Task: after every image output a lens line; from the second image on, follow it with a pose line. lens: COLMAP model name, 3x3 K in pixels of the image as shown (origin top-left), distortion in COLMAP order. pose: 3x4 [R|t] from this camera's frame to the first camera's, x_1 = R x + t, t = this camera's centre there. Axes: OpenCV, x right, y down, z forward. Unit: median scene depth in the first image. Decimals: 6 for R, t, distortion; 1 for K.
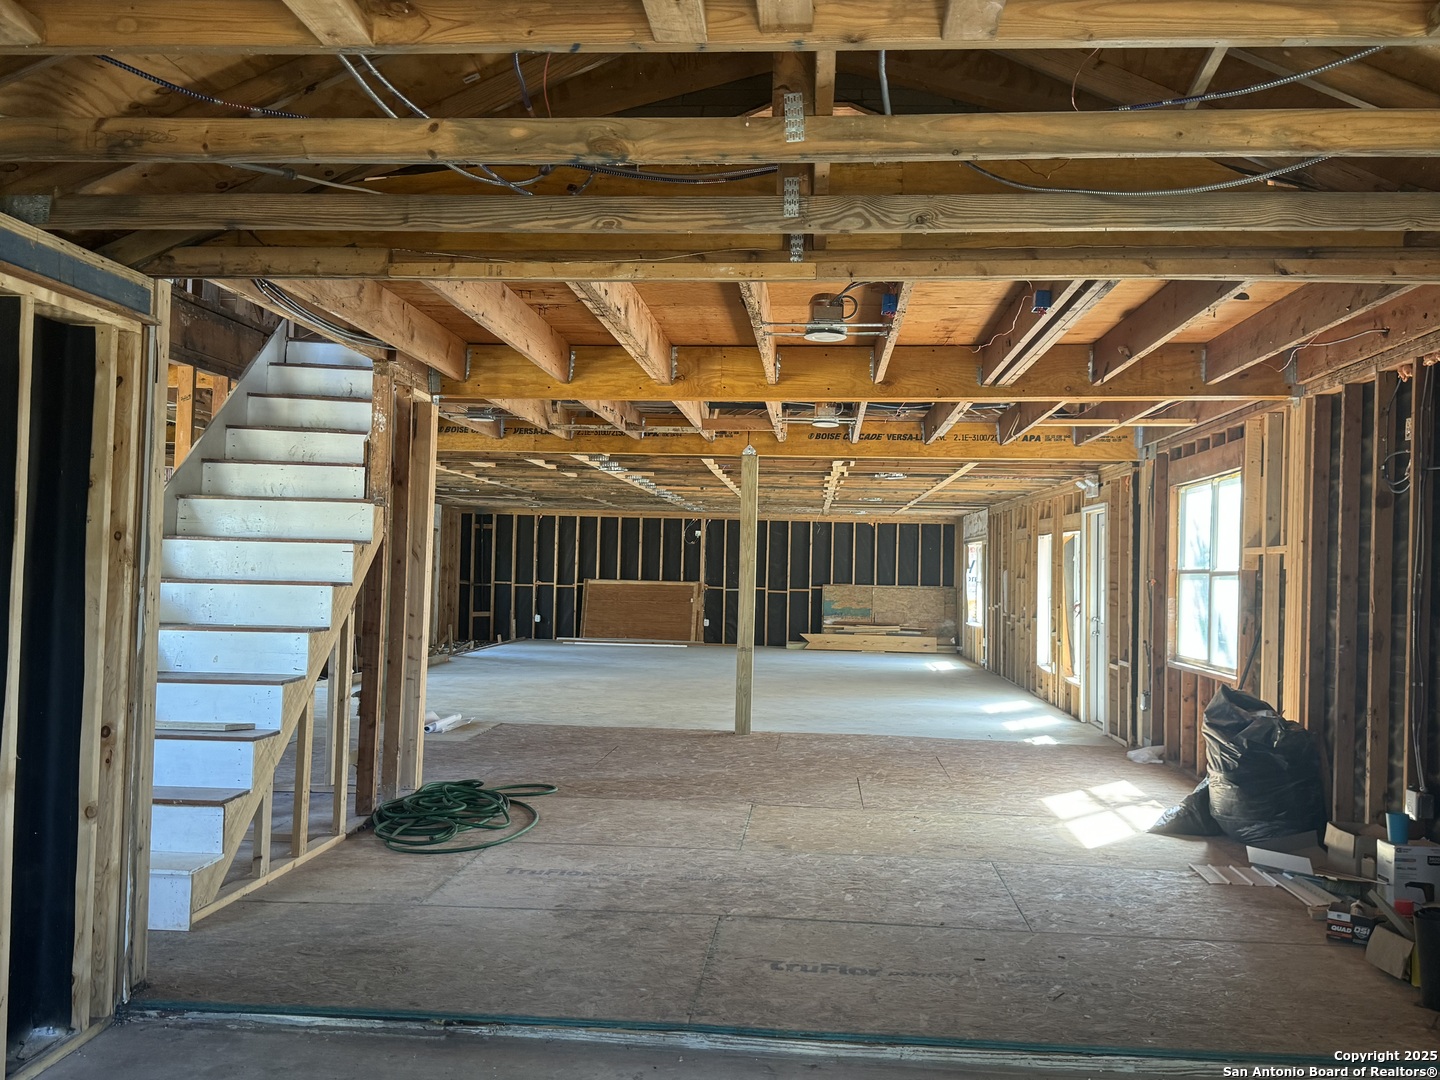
lens RADIAL K [[1307.7, 0, 717.4], [0, 1307.7, 543.2], [0, 0, 1]] dist [0.096189, 0.000000]
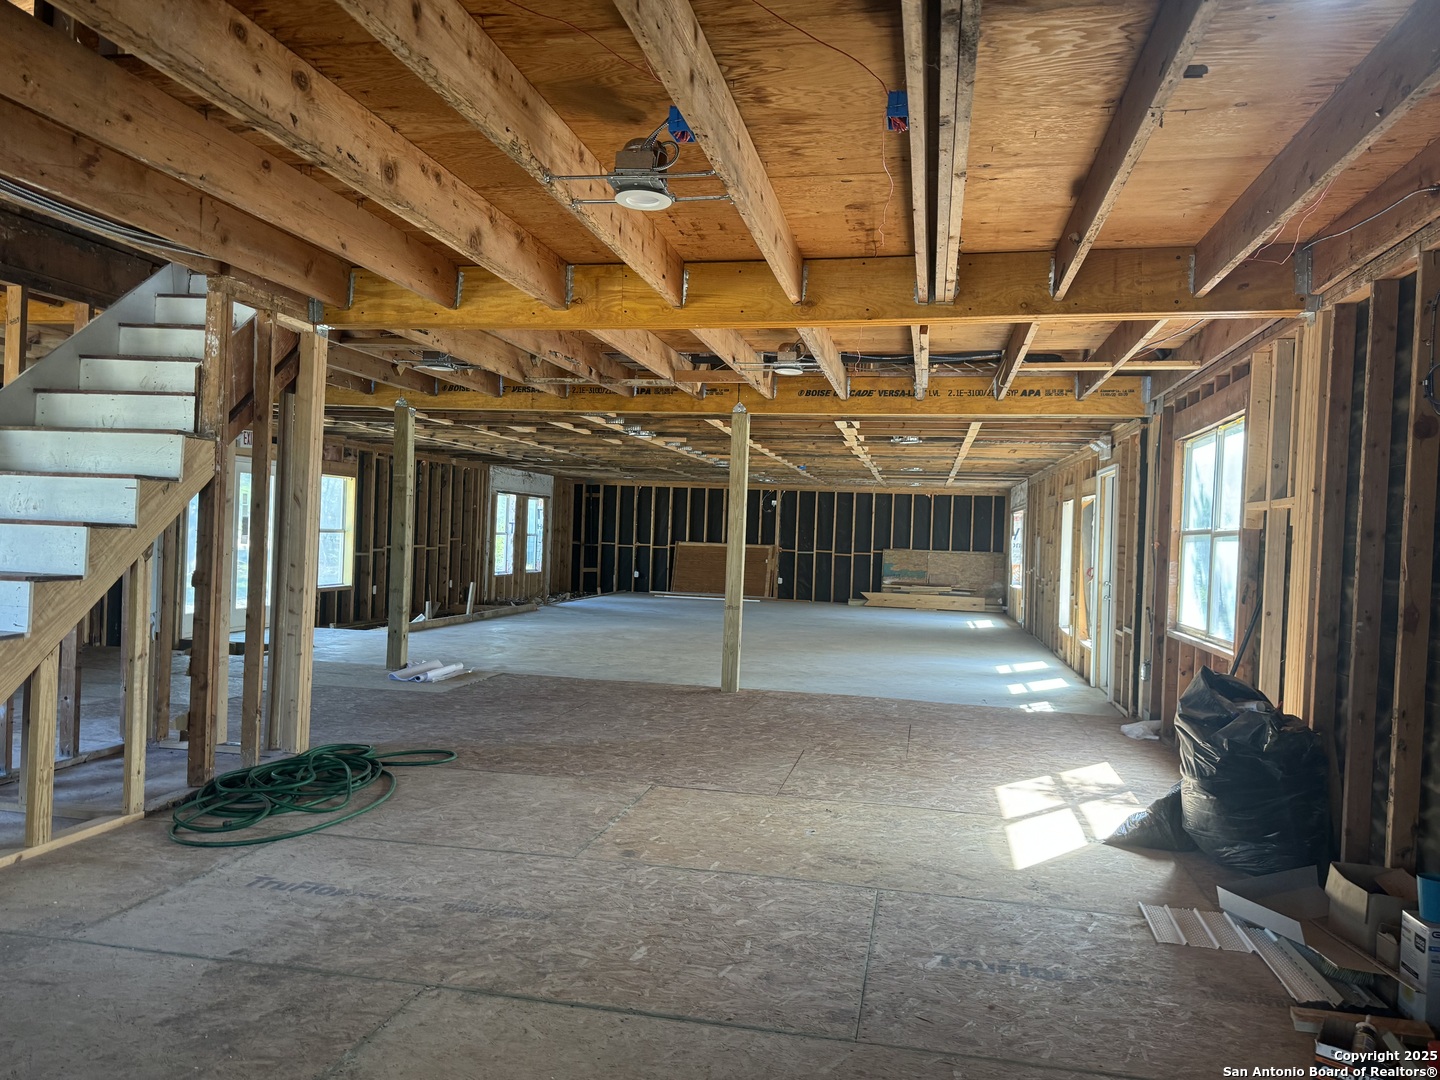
lens RADIAL K [[1038.8, 0, 716.1], [0, 1038.8, 540.4], [0, 0, 1]] dist [0.032368, 0.016414]
pose [[0.992322, 0.013669, -0.122920, 0.152537], [-0.010929, 0.999677, 0.022935, 0.017468], [0.123194, -0.021416, 0.992151, 0.311033]]
